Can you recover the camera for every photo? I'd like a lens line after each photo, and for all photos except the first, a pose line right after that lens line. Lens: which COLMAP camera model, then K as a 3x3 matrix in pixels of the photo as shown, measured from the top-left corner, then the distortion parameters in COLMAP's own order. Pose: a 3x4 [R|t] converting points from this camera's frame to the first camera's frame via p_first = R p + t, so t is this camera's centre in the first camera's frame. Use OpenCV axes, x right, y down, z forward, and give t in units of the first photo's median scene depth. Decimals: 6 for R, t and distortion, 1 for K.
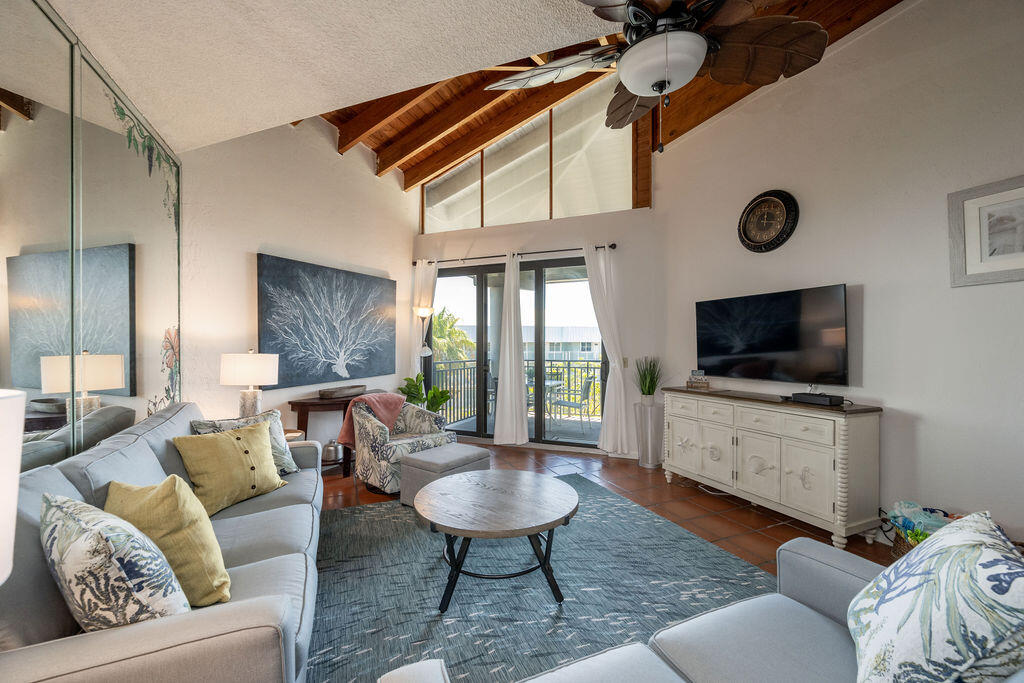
lens RADIAL K [[403.5, 0, 510.5], [0, 403.5, 344.5], [0, 0, 1]] dist [0.002837, 0.000135]
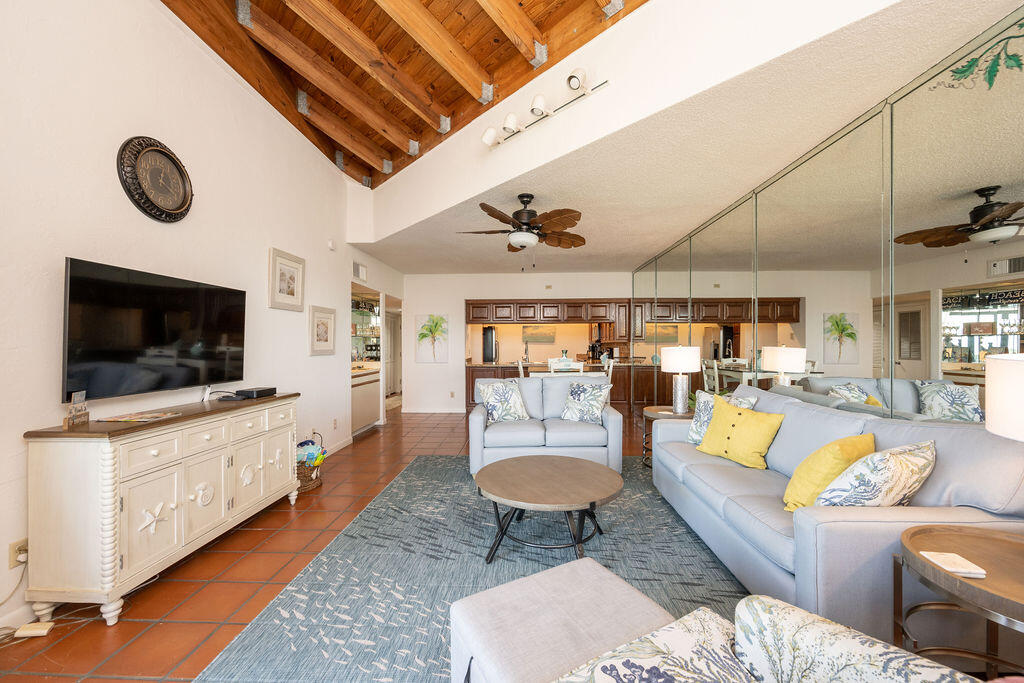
lens RADIAL K [[403.5, 0, 505.7], [0, 403.5, 344.8], [0, 0, 1]] dist [0.002837, 0.000135]
pose [[-0.897088, 0.008504, 0.441770, -0.214890], [0.003885, 0.999928, -0.011358, 0.009423], [-0.441835, -0.008473, -0.897056, 1.039412]]
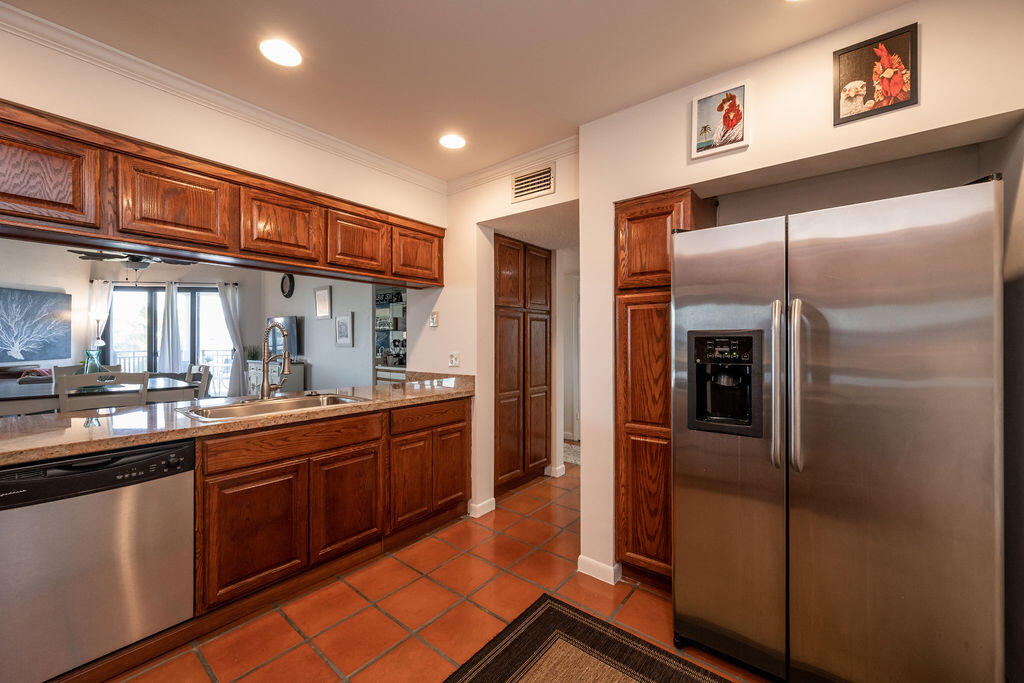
lens RADIAL K [[403.5, 0, 509.1], [0, 403.5, 342.4], [0, 0, 1]] dist [0.002837, 0.000135]
pose [[0.887267, -0.000447, 0.461255, 0.523228], [-0.003292, 0.999968, 0.007303, -0.000462], [-0.461244, -0.007998, 0.887237, -1.210360]]
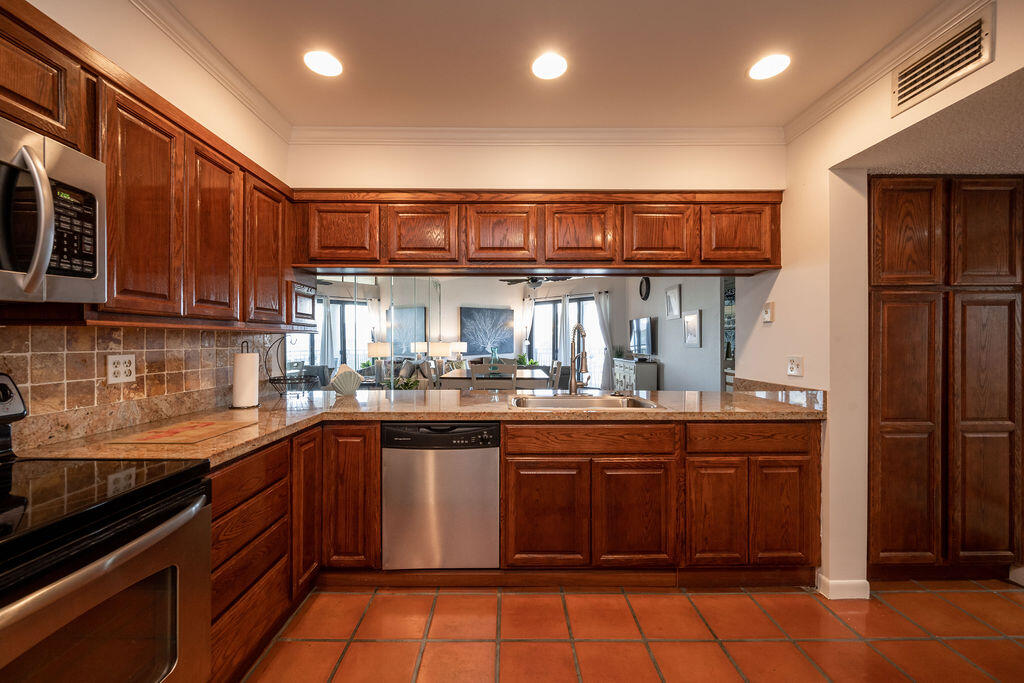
lens RADIAL K [[403.5, 0, 509.5], [0, 403.5, 342.7], [0, 0, 1]] dist [0.002837, 0.000135]
pose [[0.921420, 0.000754, -0.388567, 0.622350], [0.002718, 0.999961, 0.008385, -0.000413], [0.388558, -0.008782, 0.921382, -1.159113]]
